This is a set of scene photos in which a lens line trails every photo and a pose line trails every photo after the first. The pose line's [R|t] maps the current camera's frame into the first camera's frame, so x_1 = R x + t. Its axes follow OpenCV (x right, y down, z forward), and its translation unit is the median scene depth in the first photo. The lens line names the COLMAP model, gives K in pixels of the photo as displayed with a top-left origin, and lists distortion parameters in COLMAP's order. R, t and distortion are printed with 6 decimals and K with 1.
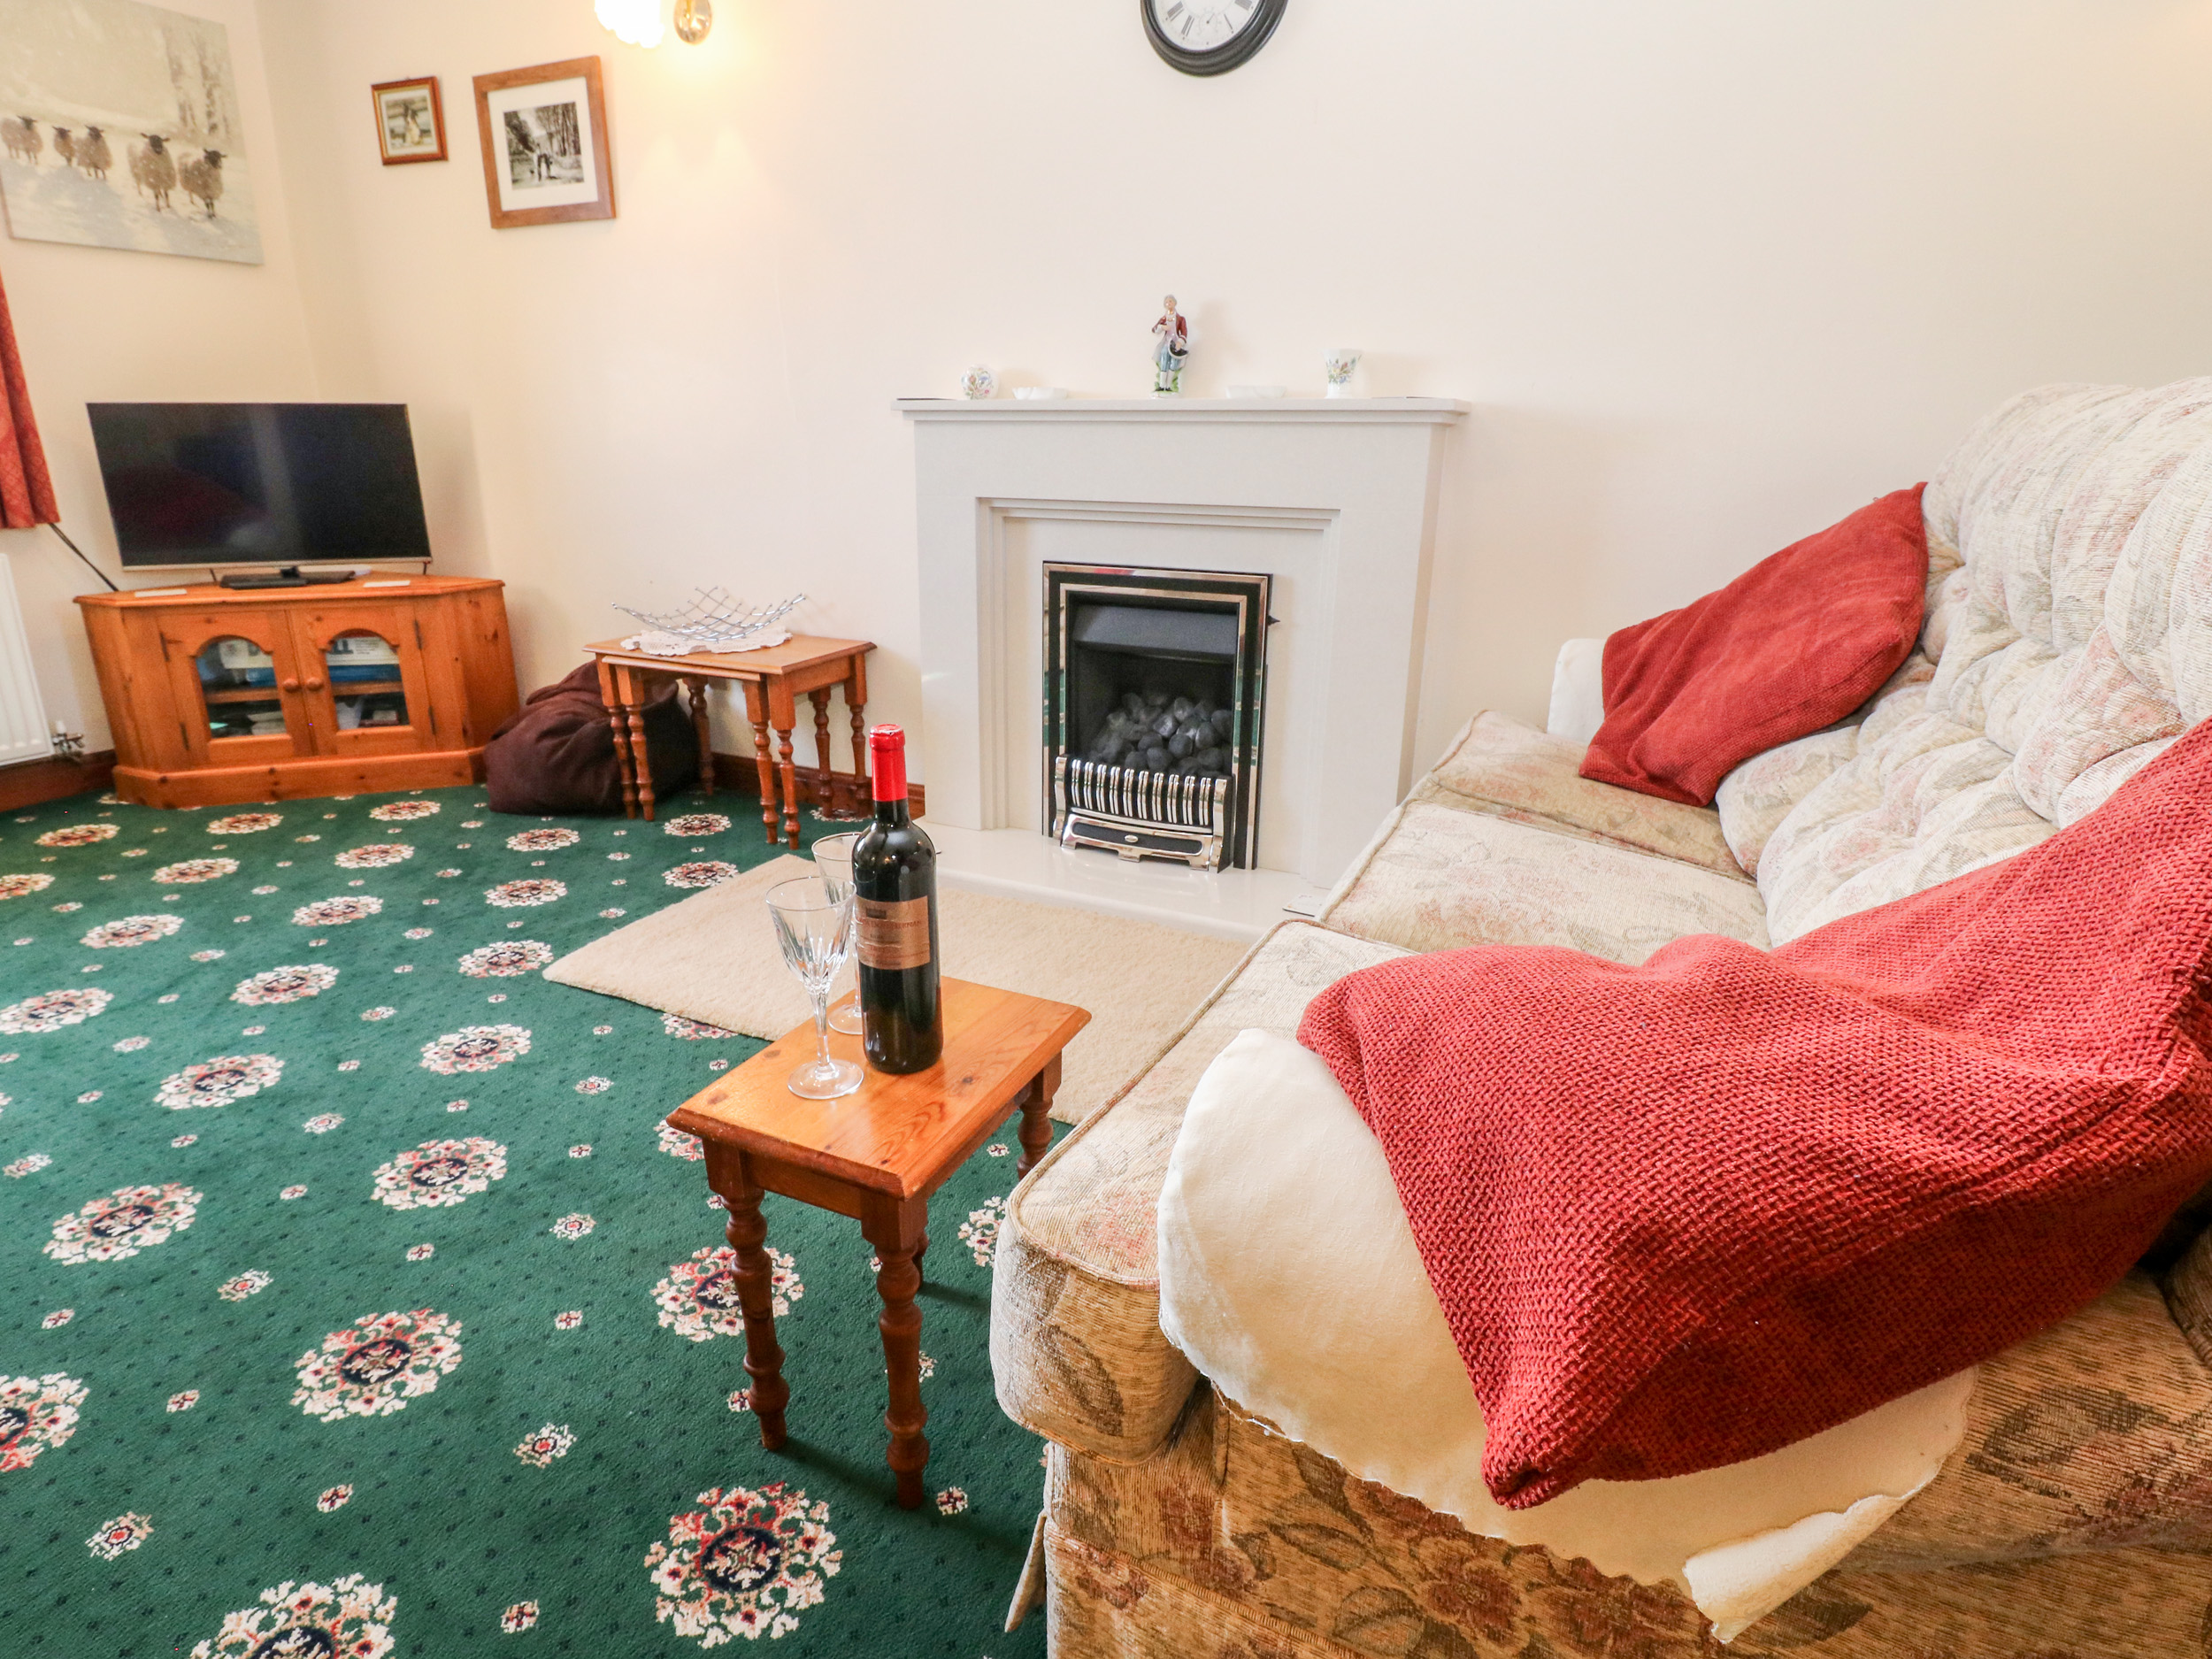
lens RADIAL K [[1187.4, 0, 1103.7], [0, 1187.4, 851.1], [0, 0, 1]] dist [-0.028418, -0.003520]
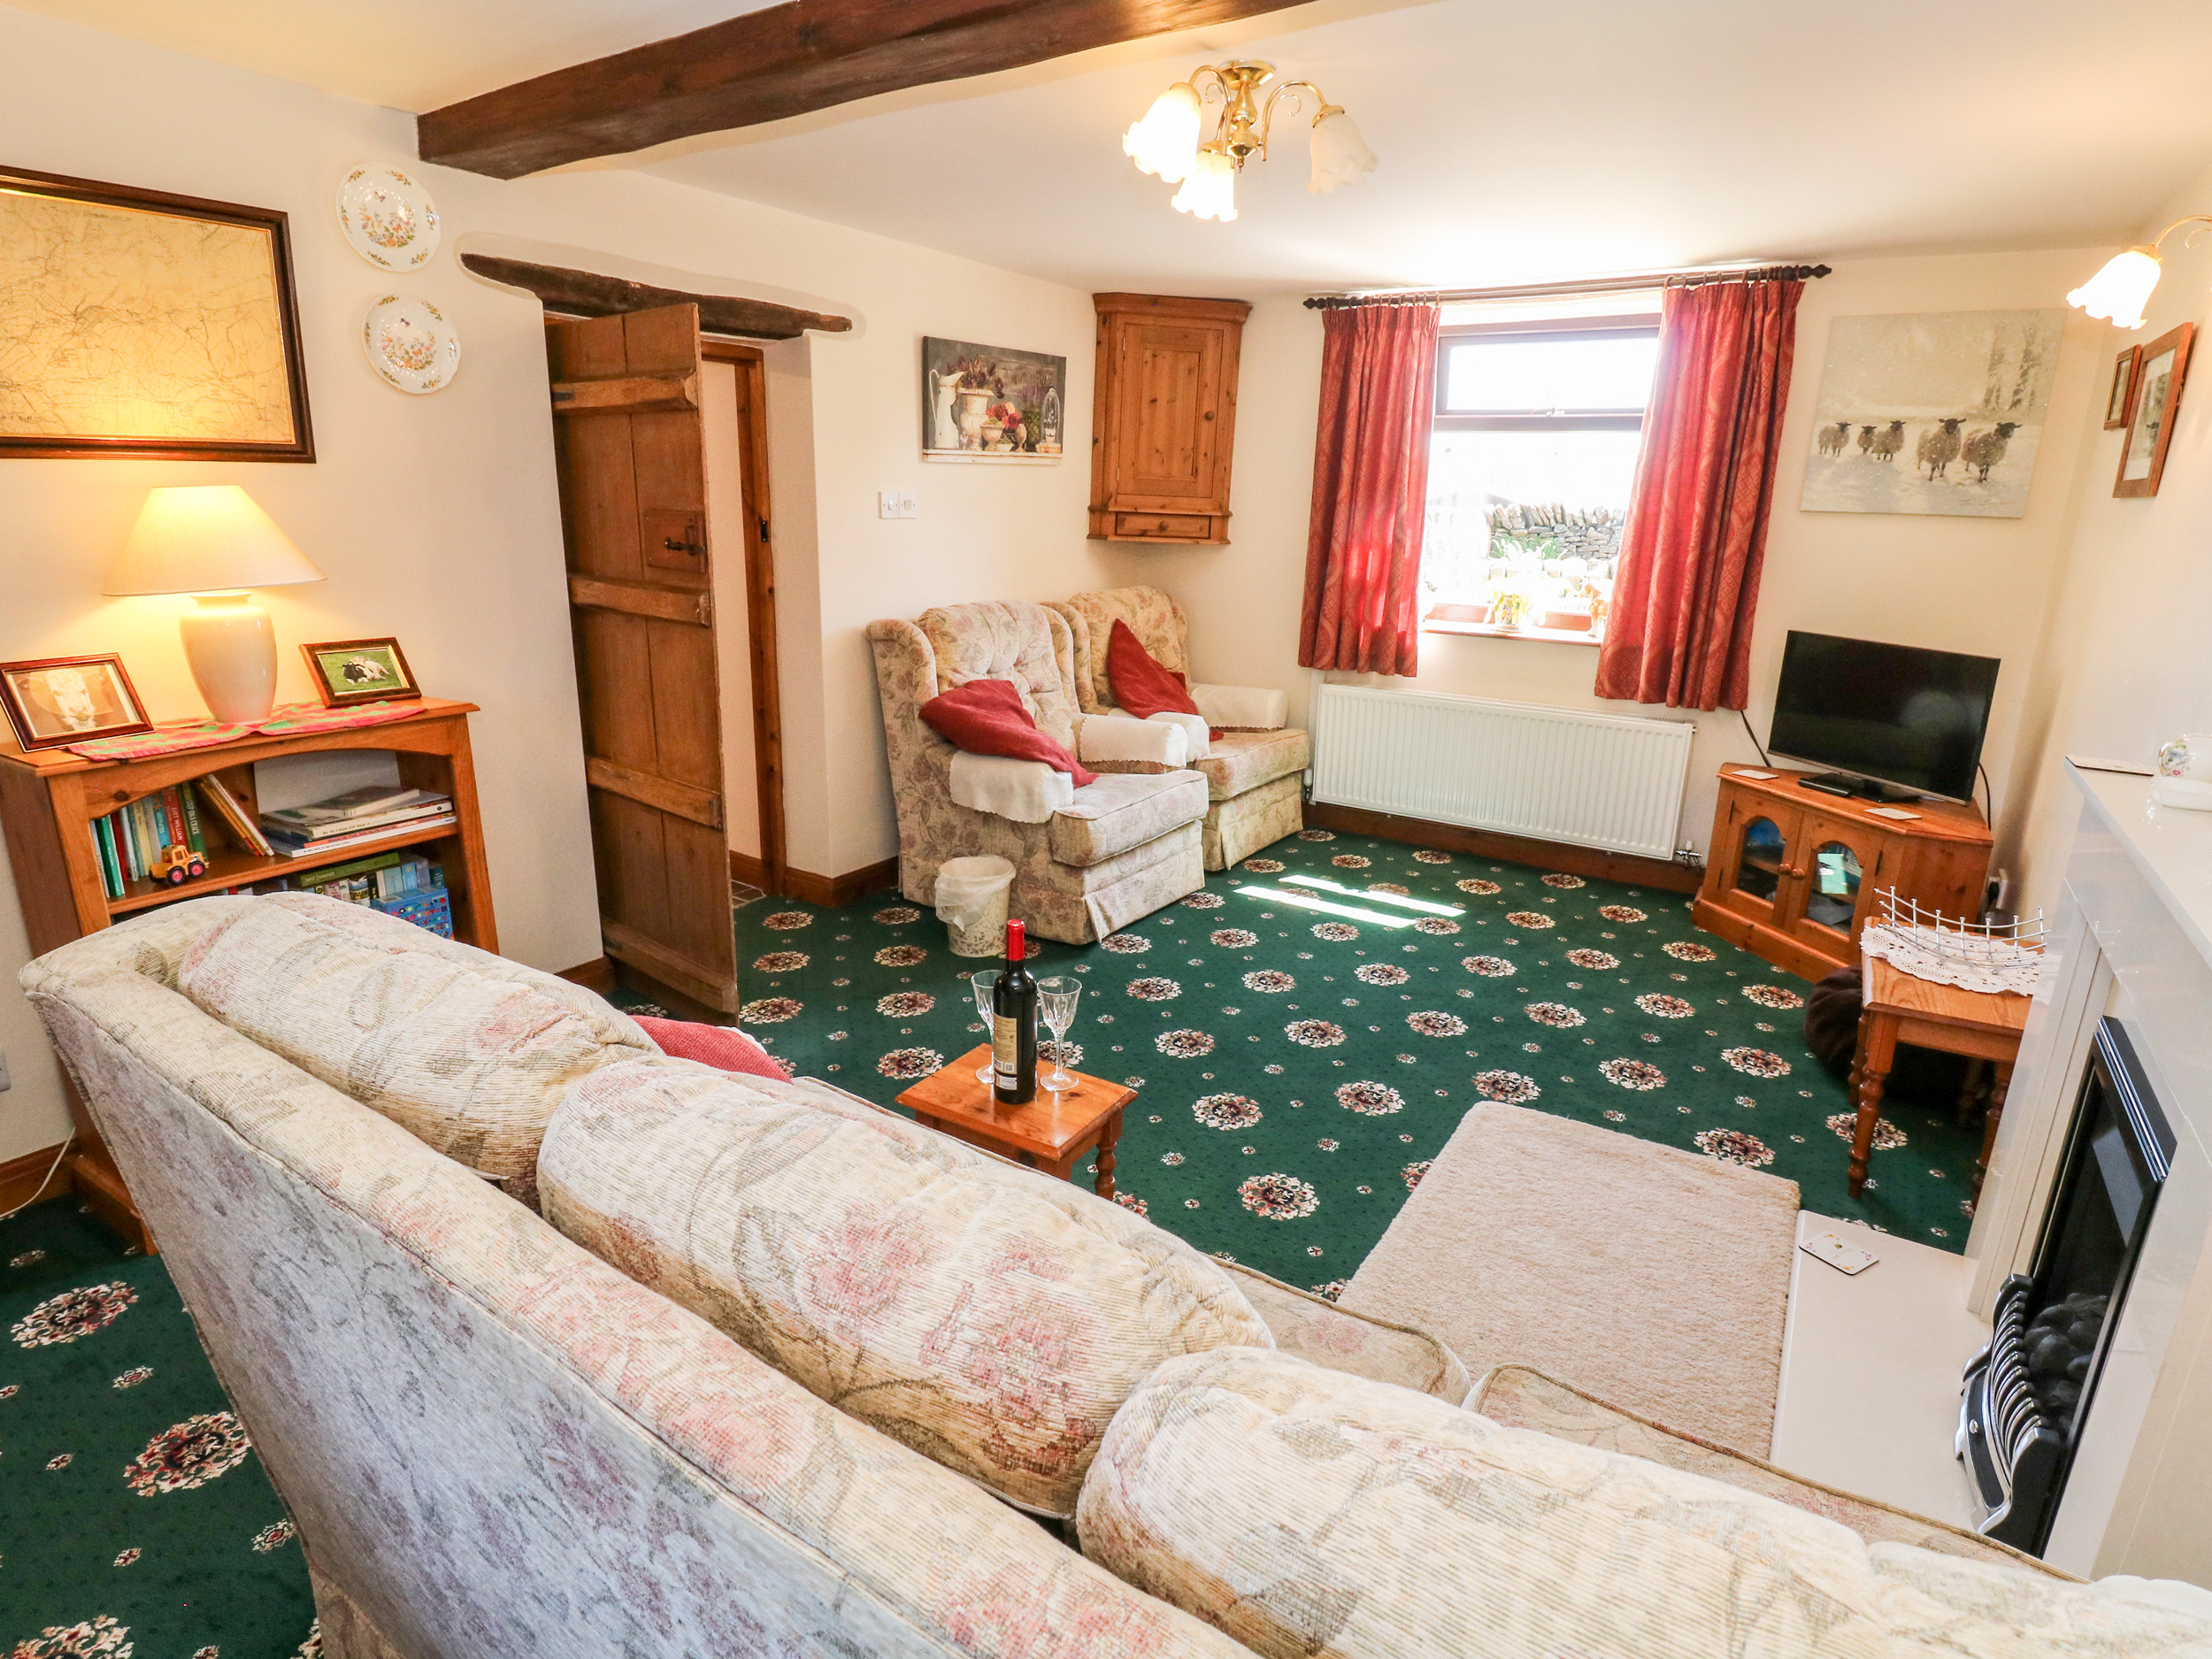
lens RADIAL K [[1187.4, 0, 1114.9], [0, 1187.4, 830.3], [0, 0, 1]] dist [-0.028418, -0.003520]
pose [[-0.129447, 0.253801, -0.958555, 0.624220], [-0.346296, 0.894251, 0.283540, -0.325266], [0.929151, 0.368648, -0.027868, 0.439131]]
